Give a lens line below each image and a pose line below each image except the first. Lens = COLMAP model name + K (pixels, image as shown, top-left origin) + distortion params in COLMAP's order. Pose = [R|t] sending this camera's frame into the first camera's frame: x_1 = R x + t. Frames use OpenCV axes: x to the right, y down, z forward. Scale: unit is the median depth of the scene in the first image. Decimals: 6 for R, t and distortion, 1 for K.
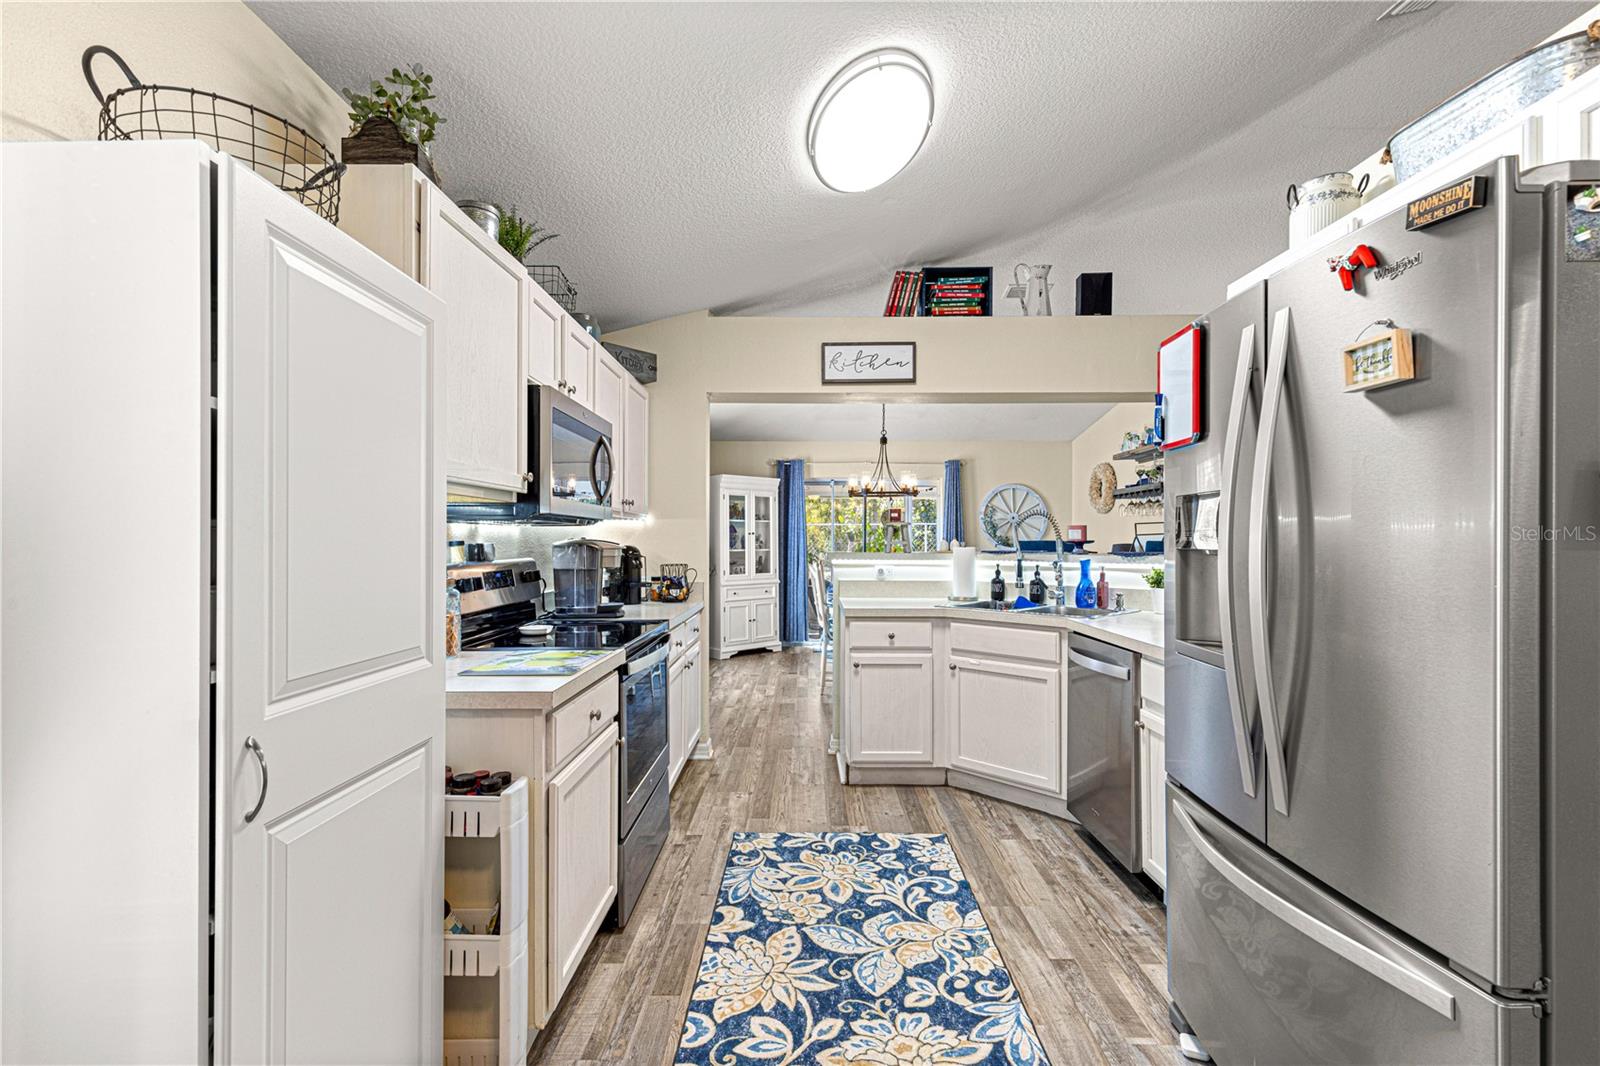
lens RADIAL K [[711.5, 0, 796.2], [0, 711.5, 541.5], [0, 0, 1]] dist [0.006674, -0.000193]
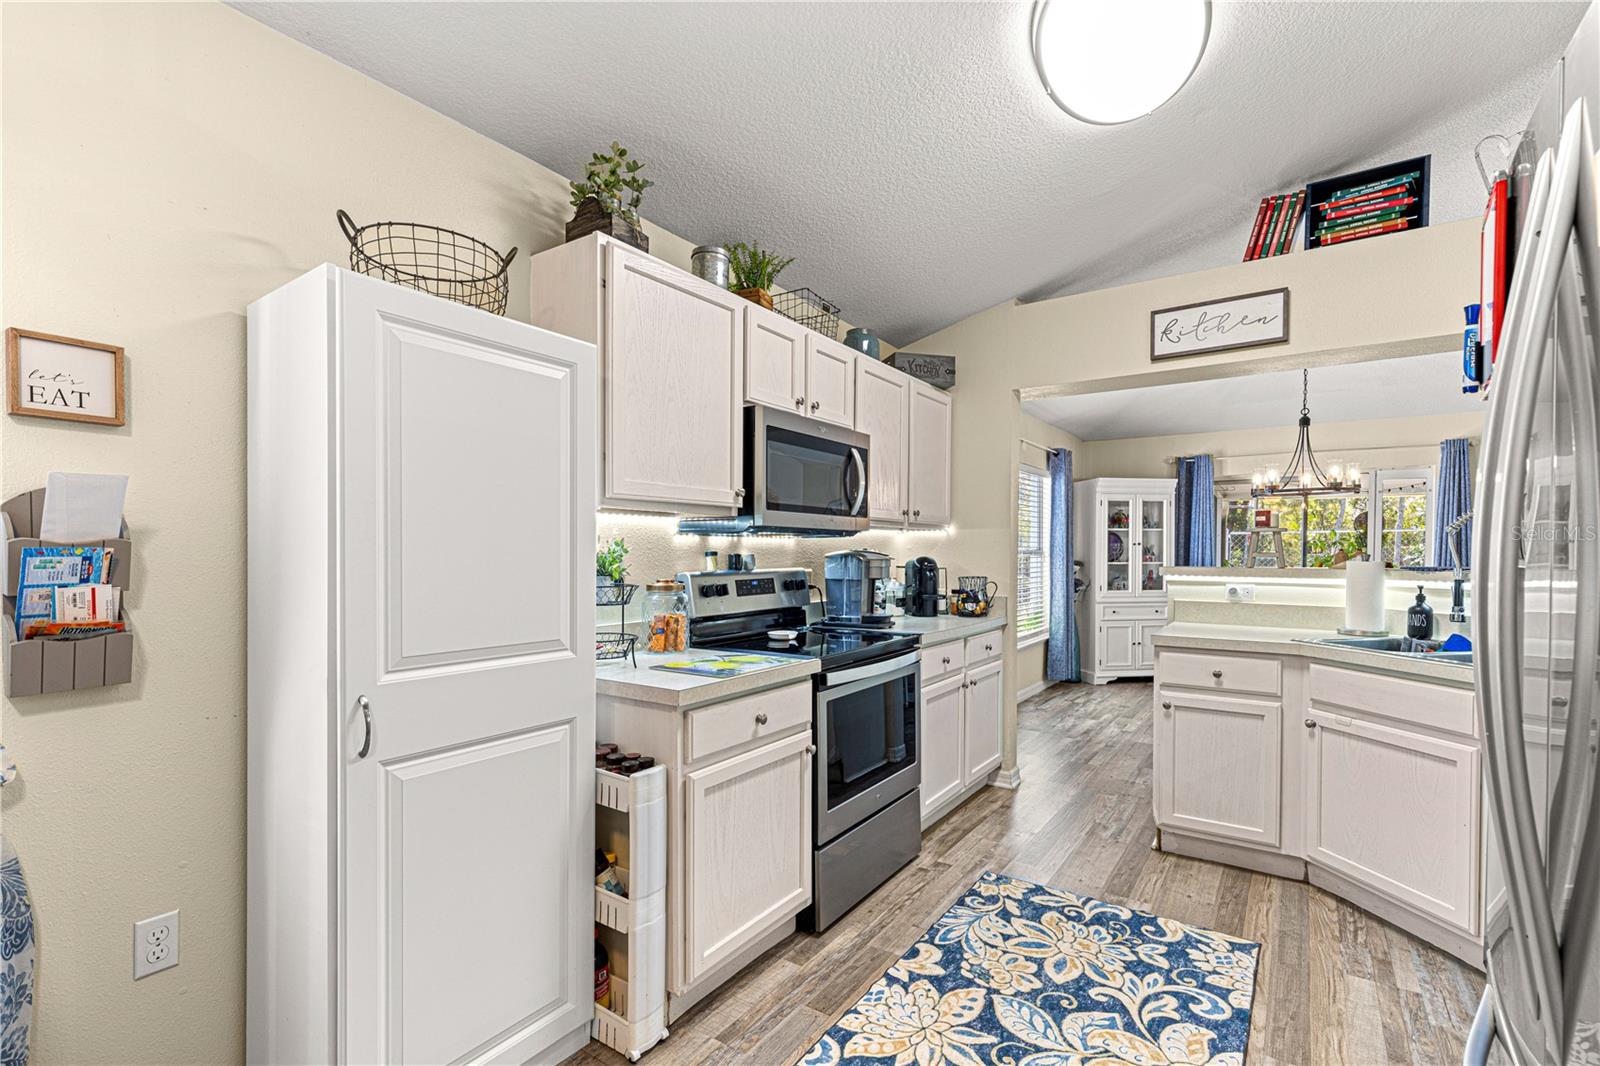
lens RADIAL K [[718.9, 0, 804.3], [0, 718.9, 565.7], [0, 0, 1]] dist [0.003857, -0.000118]
pose [[0.831426, 0.011606, -0.555515, 0.267851], [-0.001774, 0.999832, 0.018234, 0.000316], [0.555633, -0.014175, 0.831307, 0.128356]]
